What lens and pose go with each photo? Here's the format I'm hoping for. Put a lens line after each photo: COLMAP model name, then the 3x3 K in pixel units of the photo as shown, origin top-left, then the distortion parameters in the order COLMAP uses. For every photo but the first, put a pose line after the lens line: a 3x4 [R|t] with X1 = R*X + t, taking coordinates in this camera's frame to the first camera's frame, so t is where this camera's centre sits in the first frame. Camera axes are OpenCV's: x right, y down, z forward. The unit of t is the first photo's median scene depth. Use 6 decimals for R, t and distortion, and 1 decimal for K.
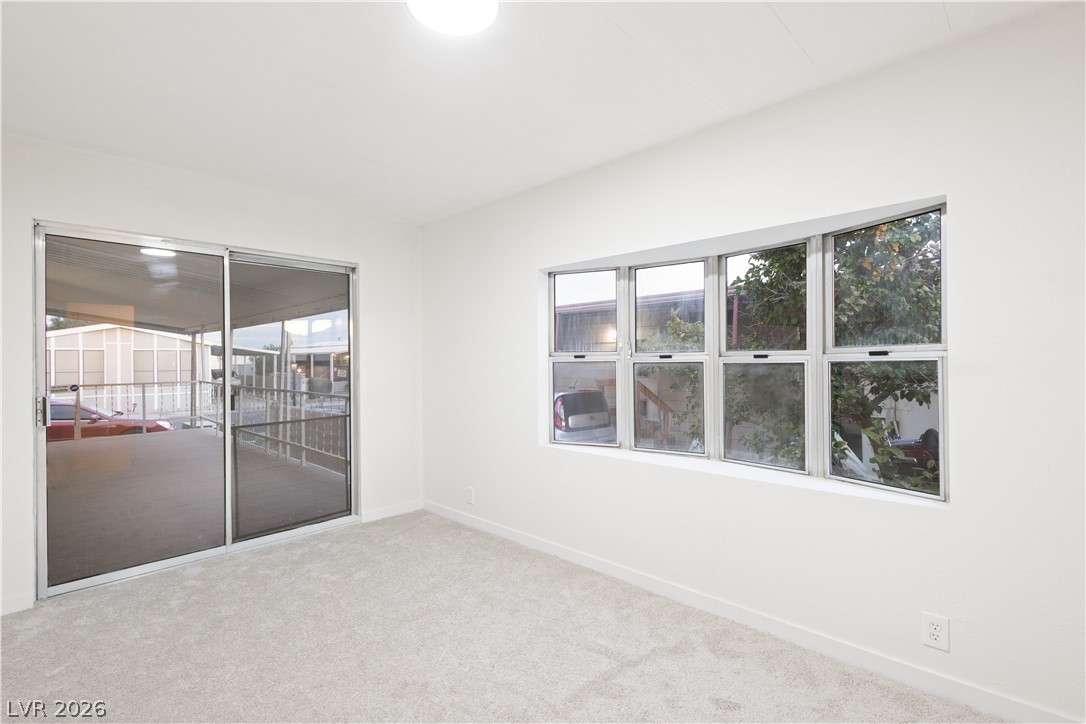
lens RADIAL K [[499.8, 0, 542.5], [0, 499.8, 354.3], [0, 0, 1]] dist [0.002125, 0.000178]
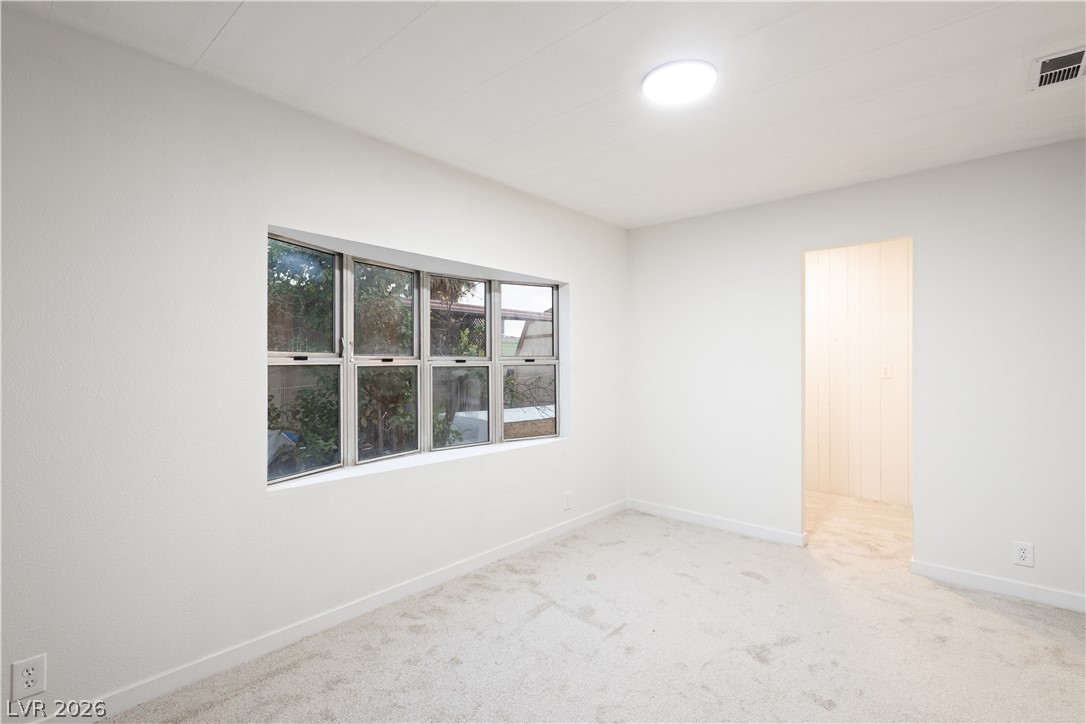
lens RADIAL K [[501.8, 0, 544.0], [0, 501.8, 359.9], [0, 0, 1]] dist [0.001992, 0.000638]
pose [[-0.055498, 0.012862, 0.998376, -0.819310], [-0.024993, 0.999586, -0.014266, 0.012864], [-0.998146, -0.025744, -0.055154, 0.817880]]
